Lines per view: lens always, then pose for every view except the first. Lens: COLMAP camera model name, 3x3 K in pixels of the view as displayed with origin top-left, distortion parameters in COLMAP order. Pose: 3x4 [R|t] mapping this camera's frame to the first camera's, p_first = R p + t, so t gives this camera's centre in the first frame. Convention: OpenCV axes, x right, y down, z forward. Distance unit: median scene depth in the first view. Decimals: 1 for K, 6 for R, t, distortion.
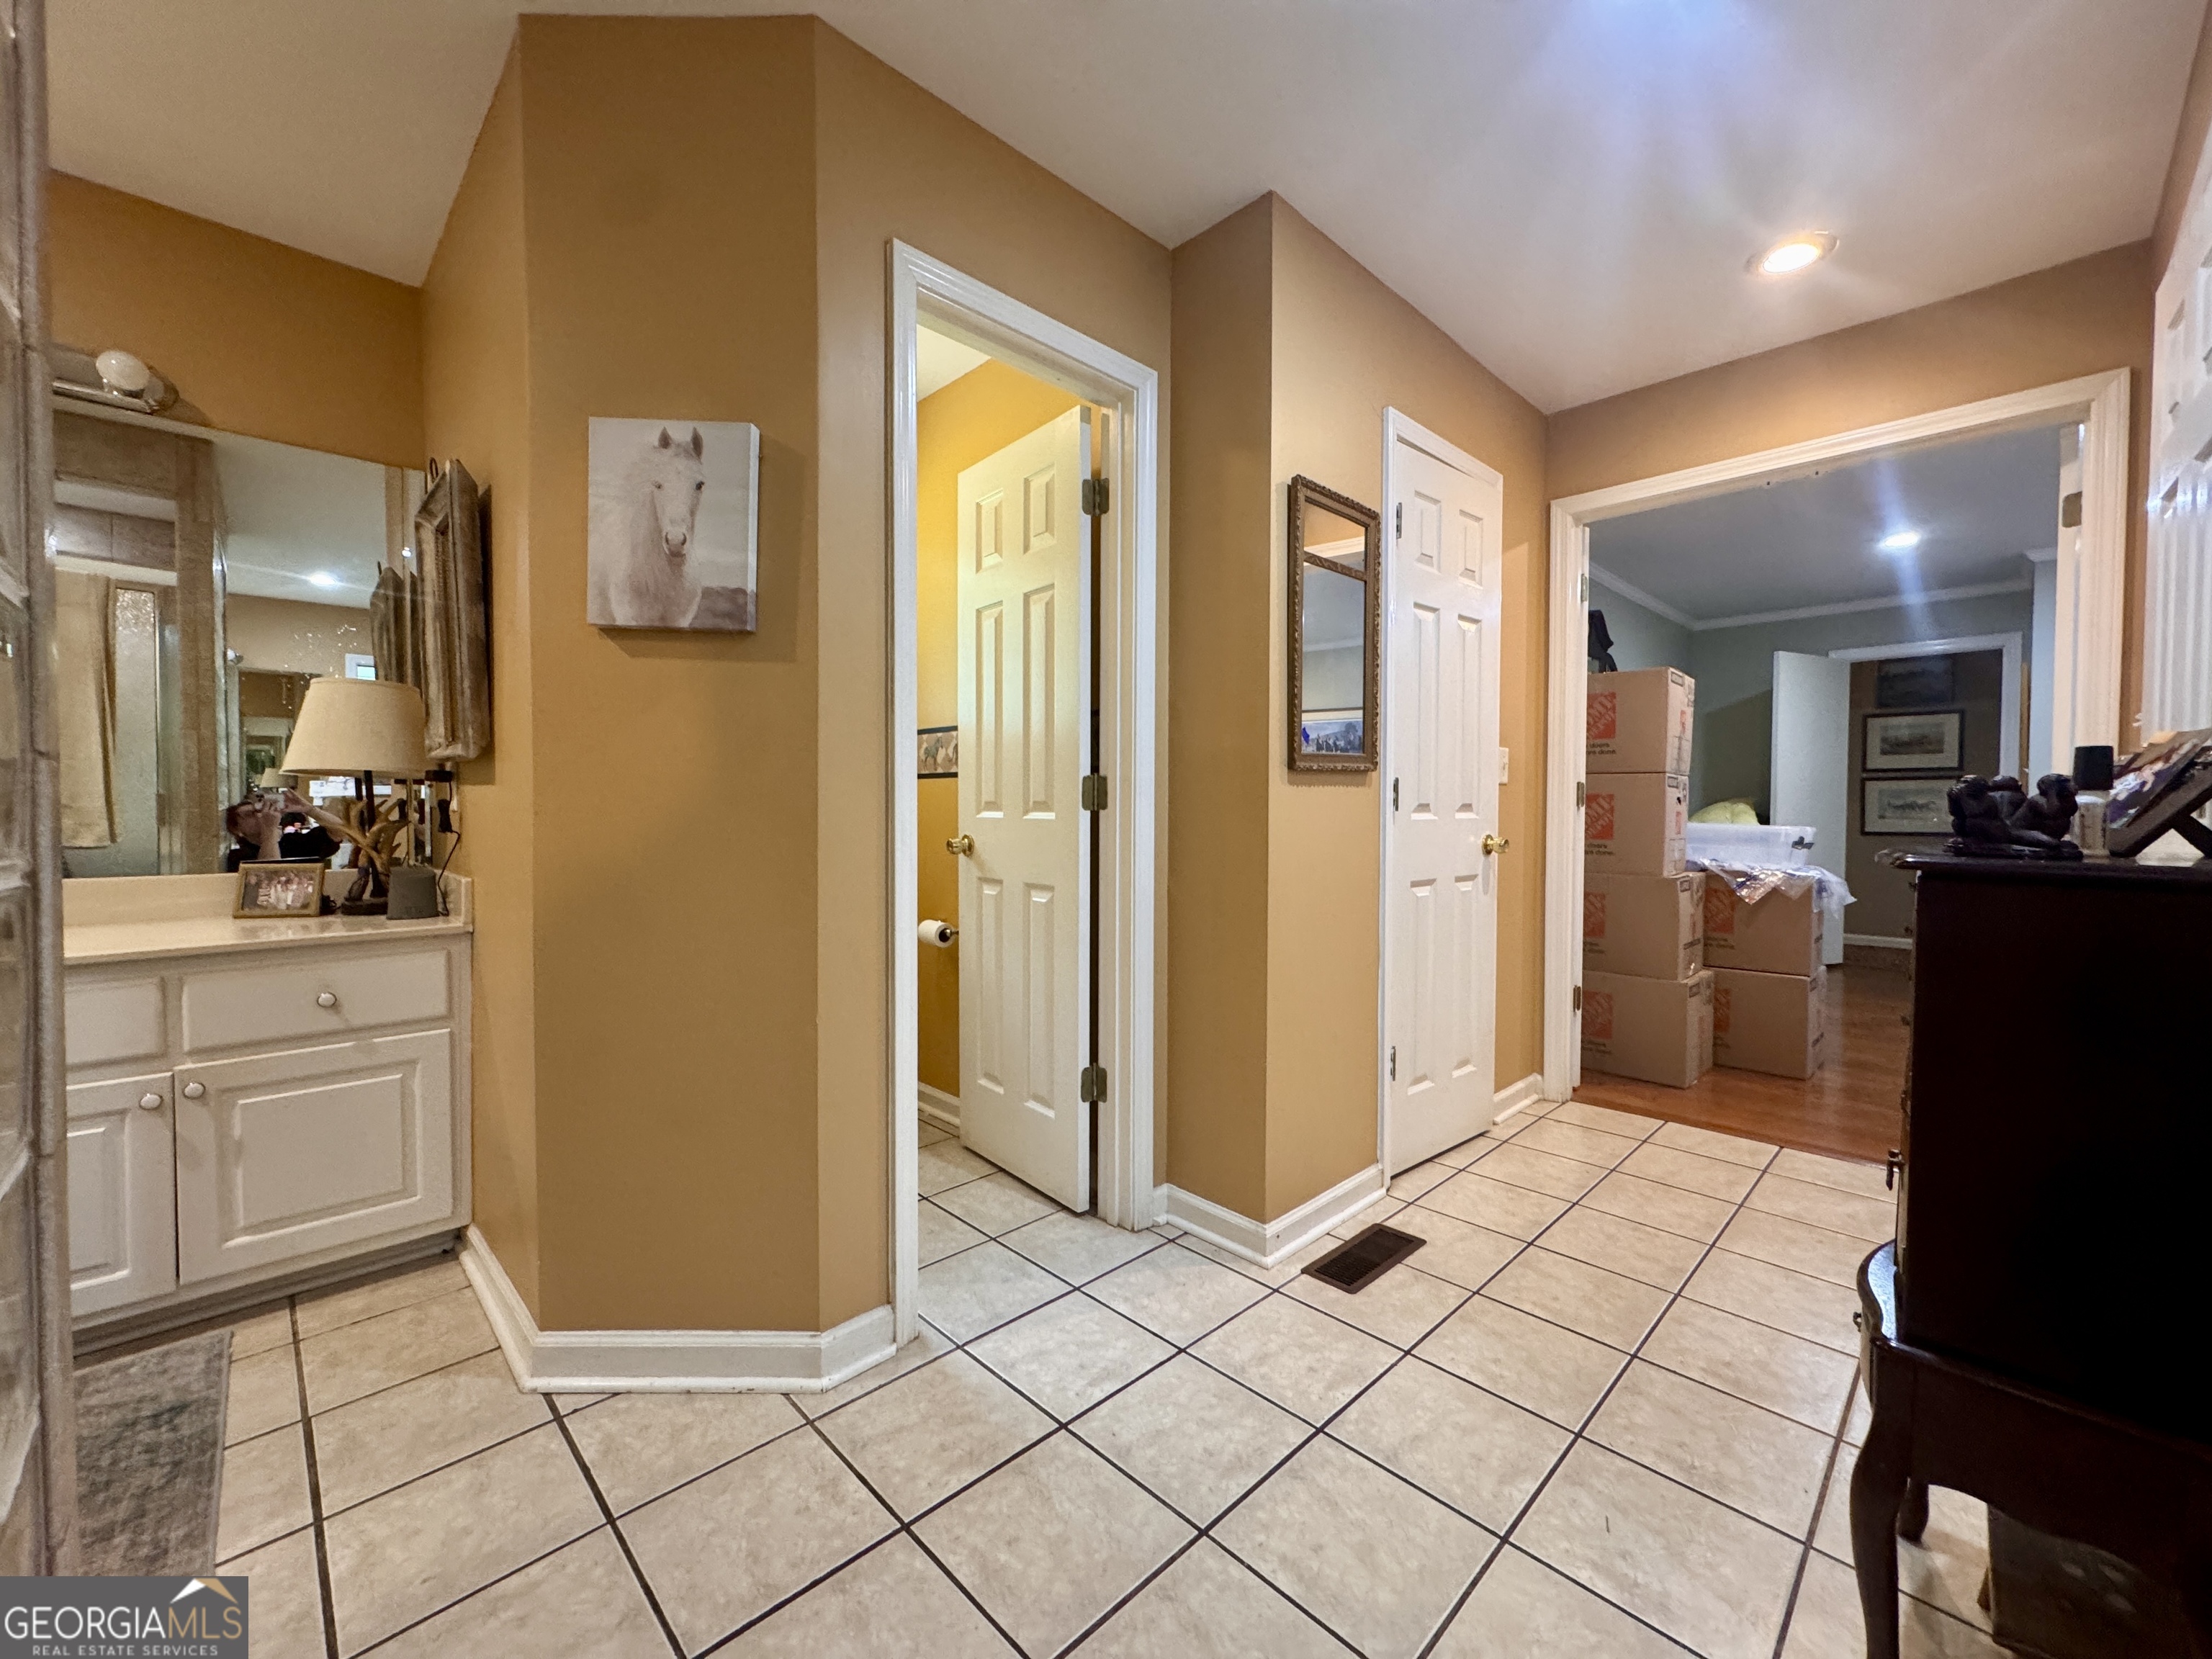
lens RADIAL K [[877.9, 0, 1111.6], [0, 877.9, 827.6], [0, 0, 1]] dist [0.000323, -0.001228]
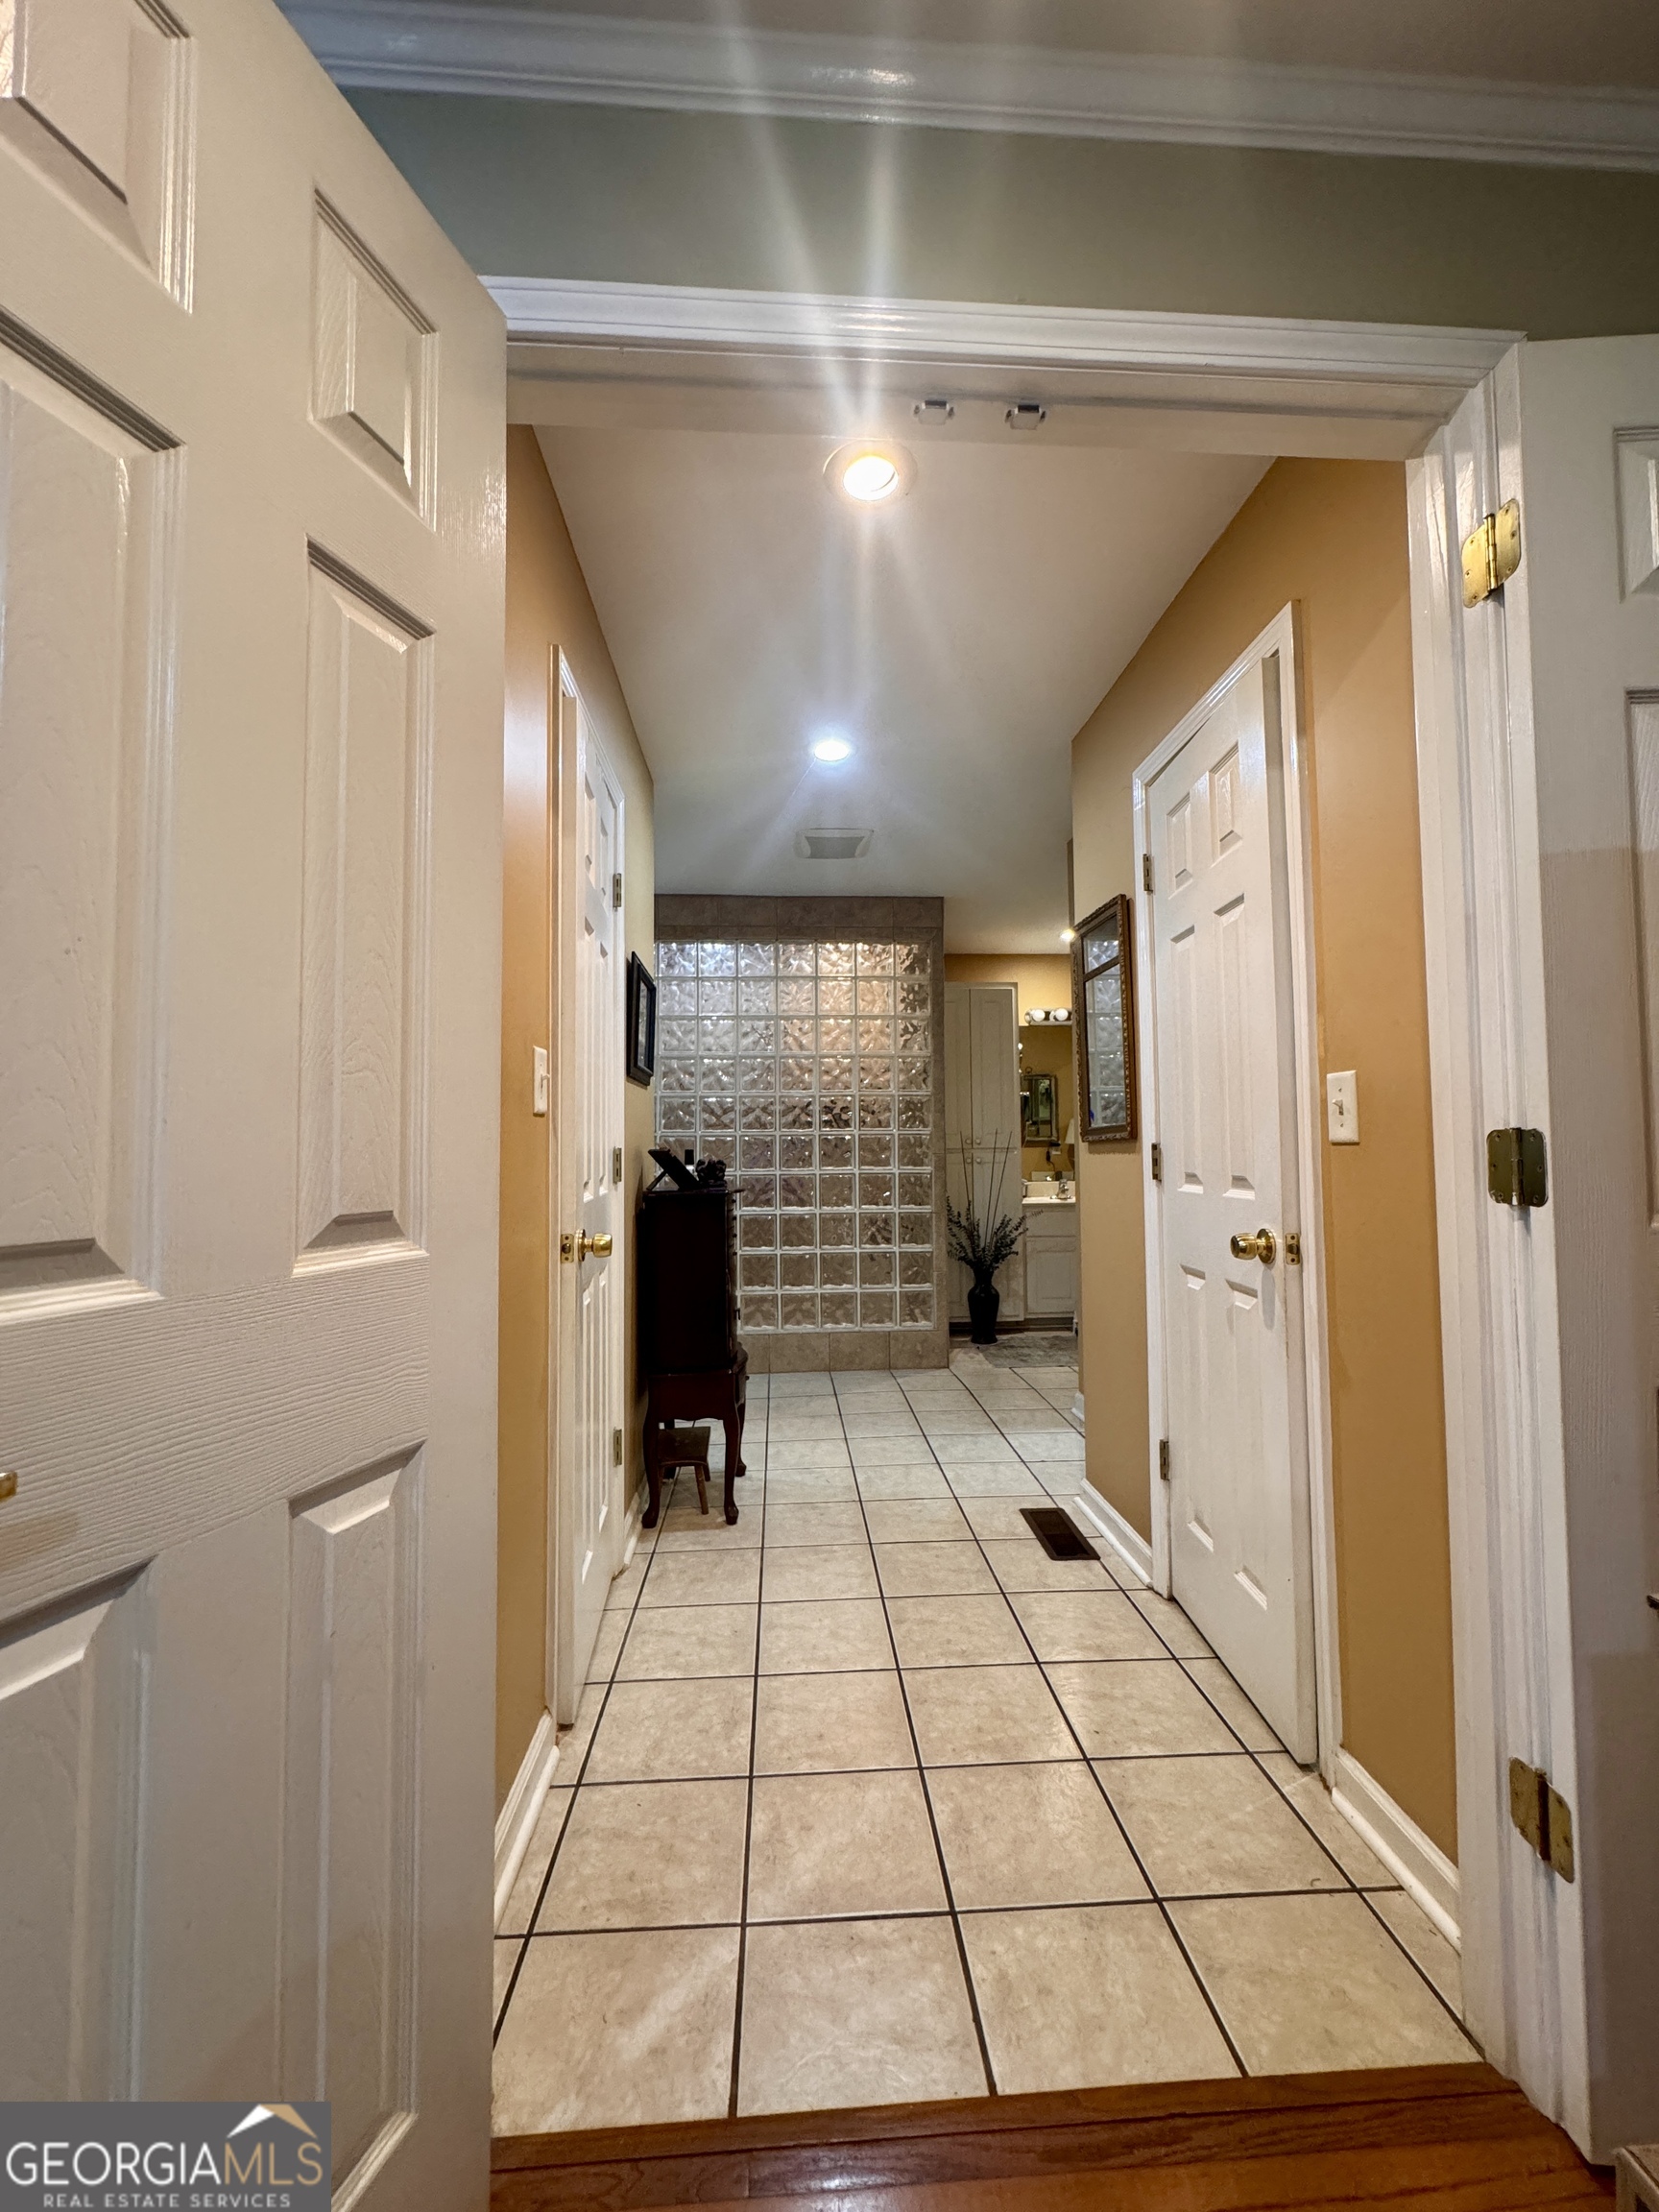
lens RADIAL K [[877.9, 0, 829.8], [0, 877.9, 1111.1], [0, 0, 1]] dist [0.000323, -0.001228]
pose [[-0.654463, -0.030008, -0.755499, 0.886774], [-0.013094, 0.999512, -0.028357, -0.042627], [0.755981, -0.008666, -0.654536, 0.957893]]
